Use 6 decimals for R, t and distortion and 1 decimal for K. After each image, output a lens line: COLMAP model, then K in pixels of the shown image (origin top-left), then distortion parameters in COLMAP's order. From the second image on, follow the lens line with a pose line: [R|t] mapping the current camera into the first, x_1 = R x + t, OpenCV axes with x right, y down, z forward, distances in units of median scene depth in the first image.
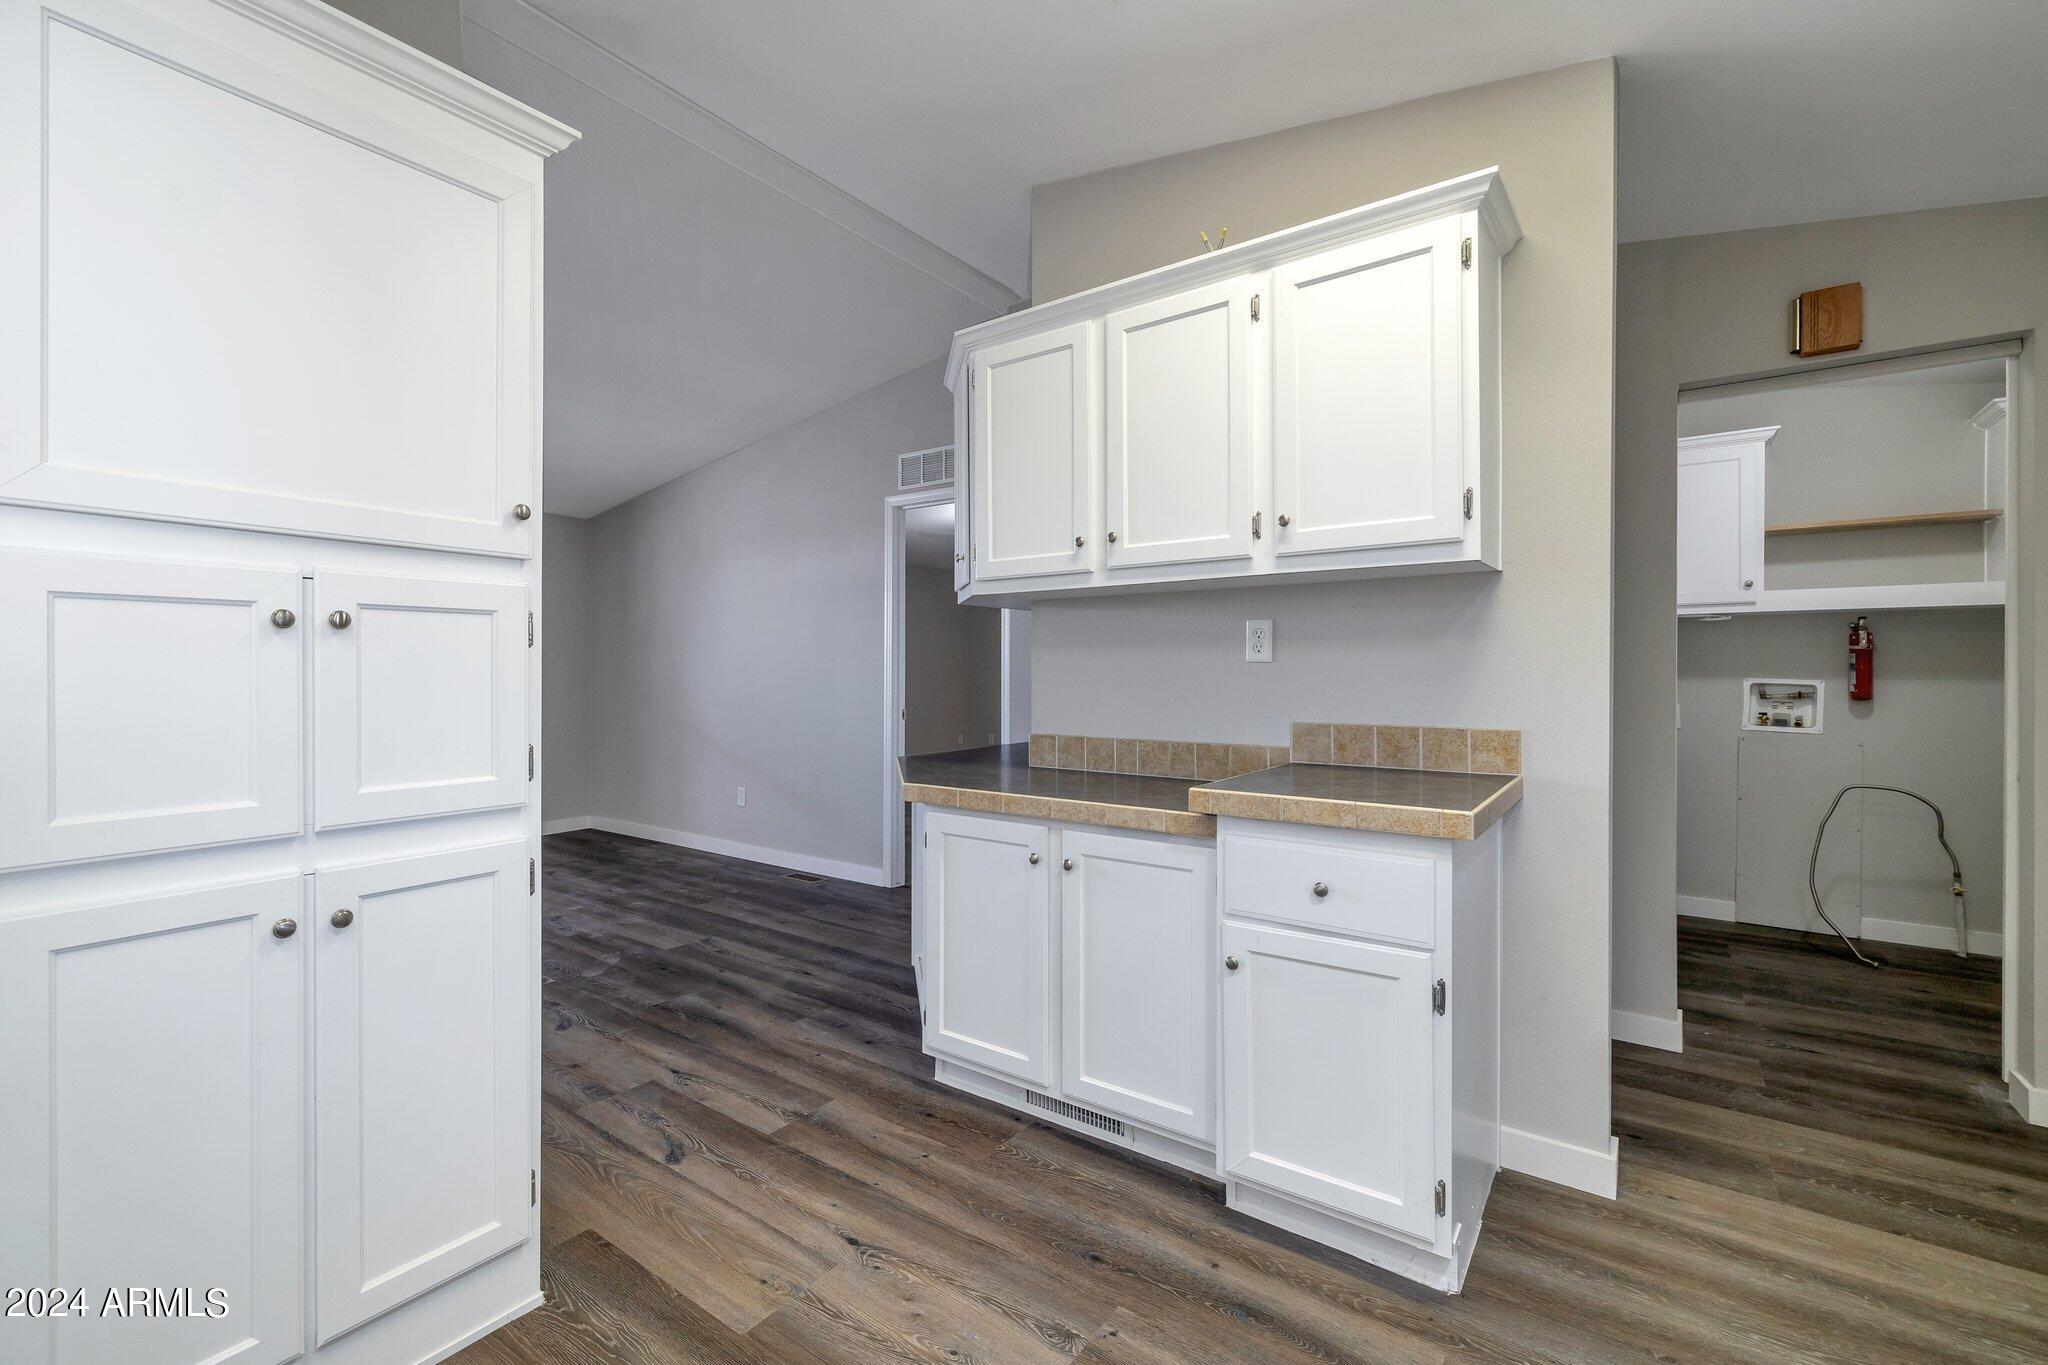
lens RADIAL K [[891.9, 0, 1085.9], [0, 891.9, 674.2], [0, 0, 1]] dist [0.001839, -0.000012]
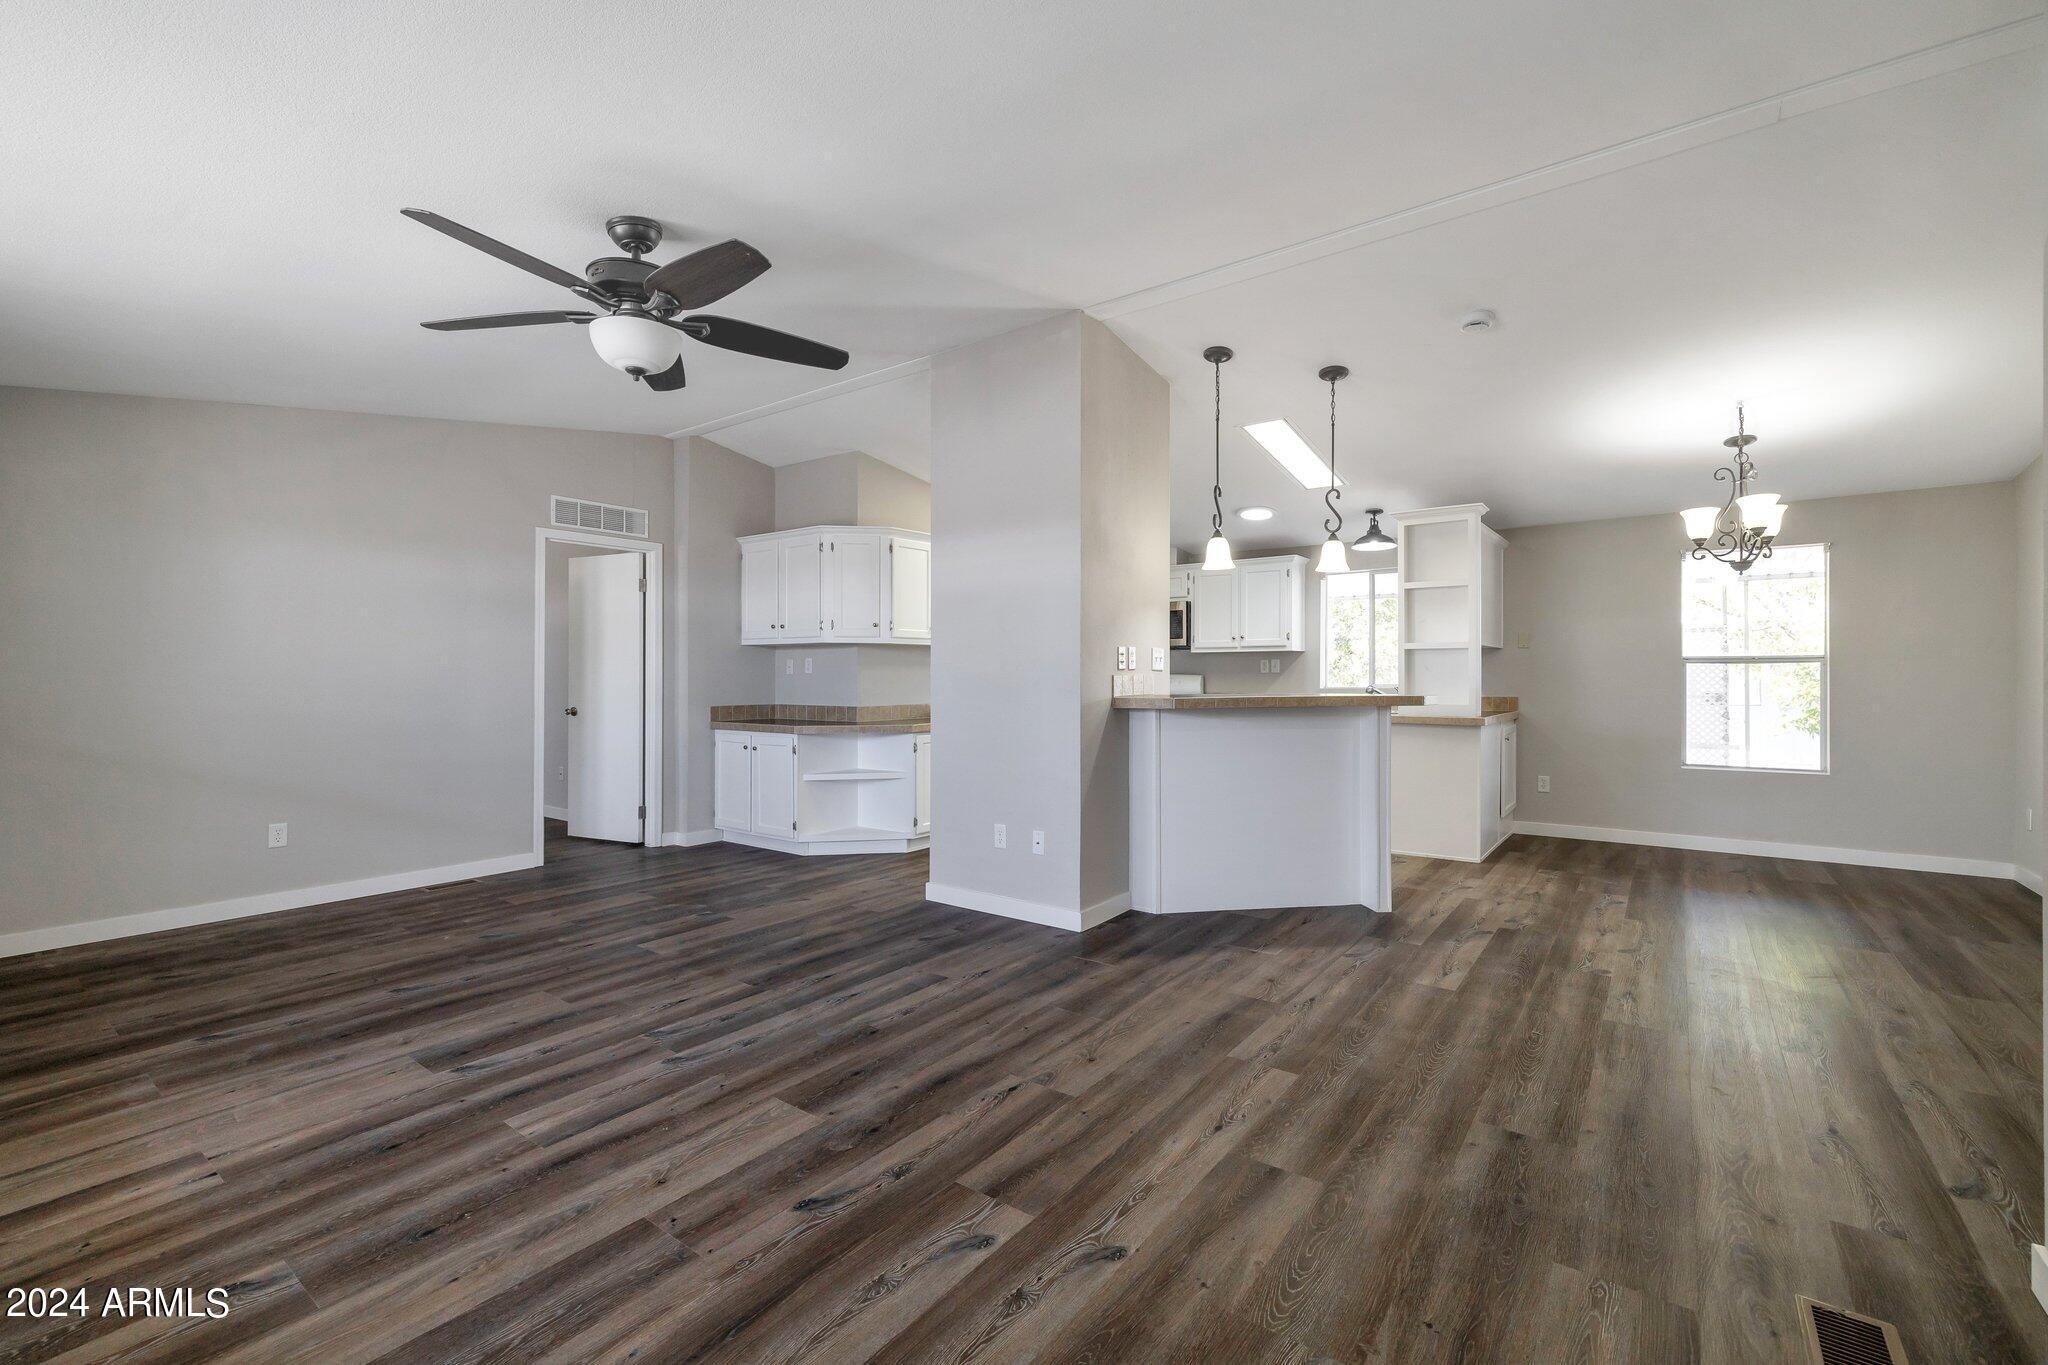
lens RADIAL K [[891.9, 0, 971.8], [0, 891.9, 686.7], [0, 0, 1]] dist [0.001839, -0.000012]
pose [[0.098411, -0.013015, 0.995061, -3.050024], [0.002773, 0.999914, 0.012804, -0.002921], [-0.995142, 0.001499, 0.098438, 0.699707]]
